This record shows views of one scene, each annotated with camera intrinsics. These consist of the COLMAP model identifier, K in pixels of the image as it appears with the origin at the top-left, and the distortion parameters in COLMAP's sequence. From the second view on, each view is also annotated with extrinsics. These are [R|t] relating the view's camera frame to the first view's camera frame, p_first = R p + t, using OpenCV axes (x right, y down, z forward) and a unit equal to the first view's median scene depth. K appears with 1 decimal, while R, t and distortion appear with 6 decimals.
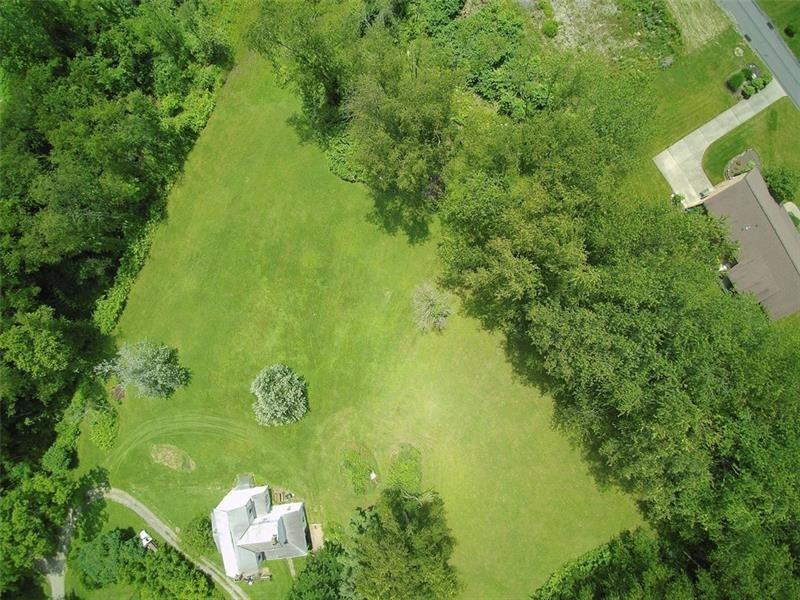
lens RADIAL K [[366.3, 0, 396.4], [0, 366.3, 297.1], [0, 0, 1]] dist [-0.029896, -0.016472]
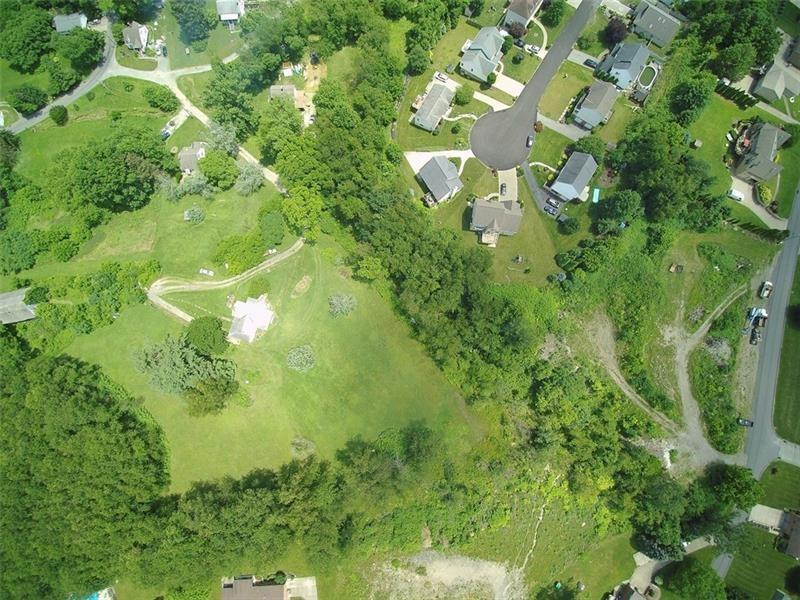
lens RADIAL K [[366.3, 0, 396.4], [0, 366.3, 297.1], [0, 0, 1]] dist [-0.029896, -0.016472]
pose [[-0.440998, 0.892820, -0.091609, -0.684308], [-0.897358, -0.436753, 0.063212, -0.199899], [0.016426, 0.110083, 0.993787, -1.117771]]
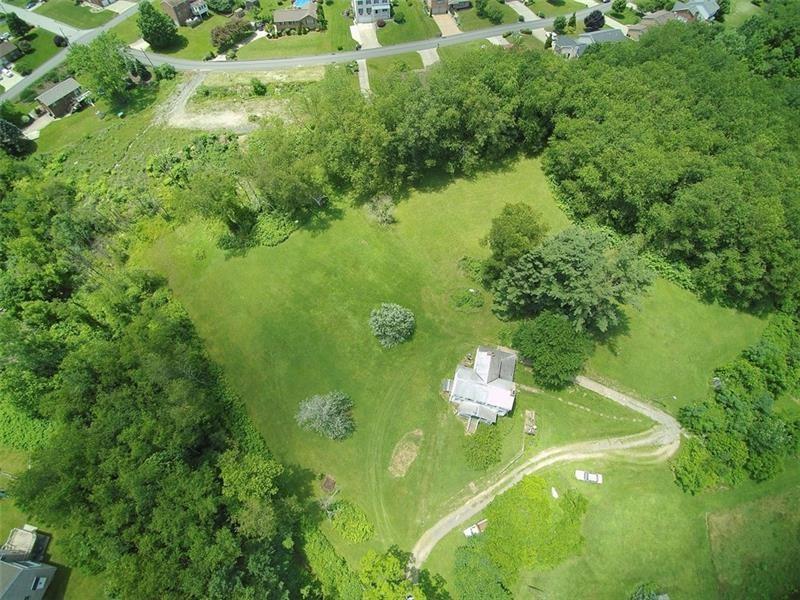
lens RADIAL K [[366.3, 0, 396.4], [0, 366.3, 297.1], [0, 0, 1]] dist [-0.029896, -0.016472]
pose [[0.422673, -0.782610, 0.457022, -0.849575], [0.906194, 0.372001, -0.201068, 0.515056], [-0.012654, 0.499137, 0.866431, -0.213358]]
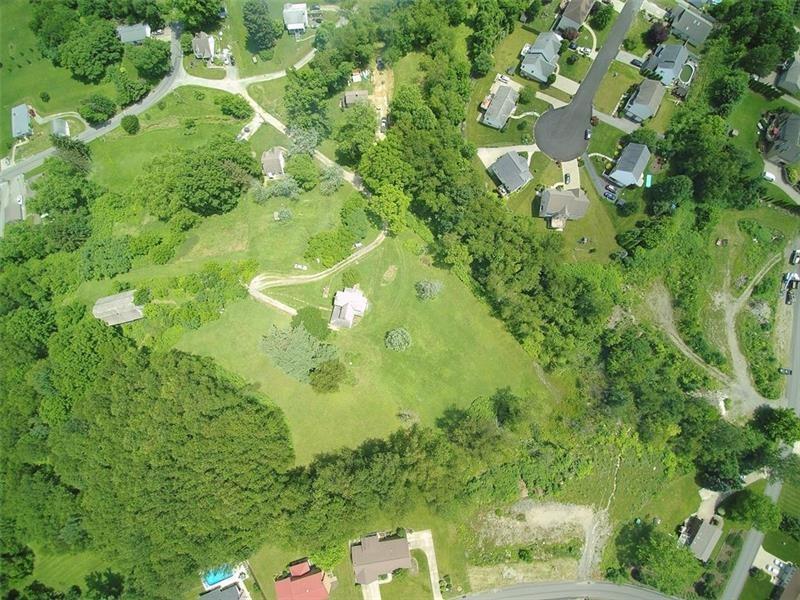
lens RADIAL K [[366.3, 0, 396.4], [0, 366.3, 297.1], [0, 0, 1]] dist [-0.029896, -0.016472]
pose [[-0.390727, 0.917132, -0.078751, -0.380461], [-0.920477, -0.388603, 0.041344, 0.288575], [0.007315, 0.088642, 0.996037, -1.360580]]
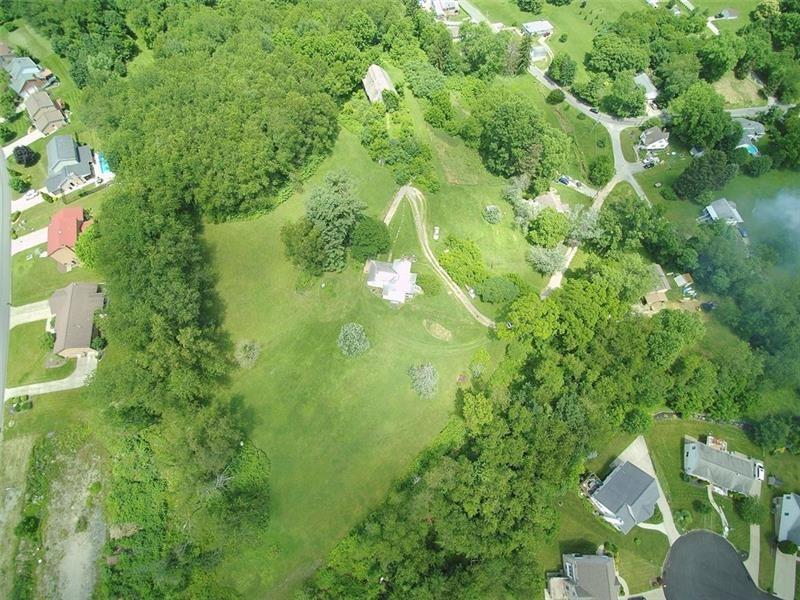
lens RADIAL K [[366.3, 0, 396.4], [0, 366.3, 297.1], [0, 0, 1]] dist [-0.029896, -0.016472]
pose [[-0.942180, -0.307331, 0.133581, -0.689863], [0.334869, -0.848456, 0.409860, -0.210820], [-0.012625, 0.430894, 0.902314, -0.688998]]
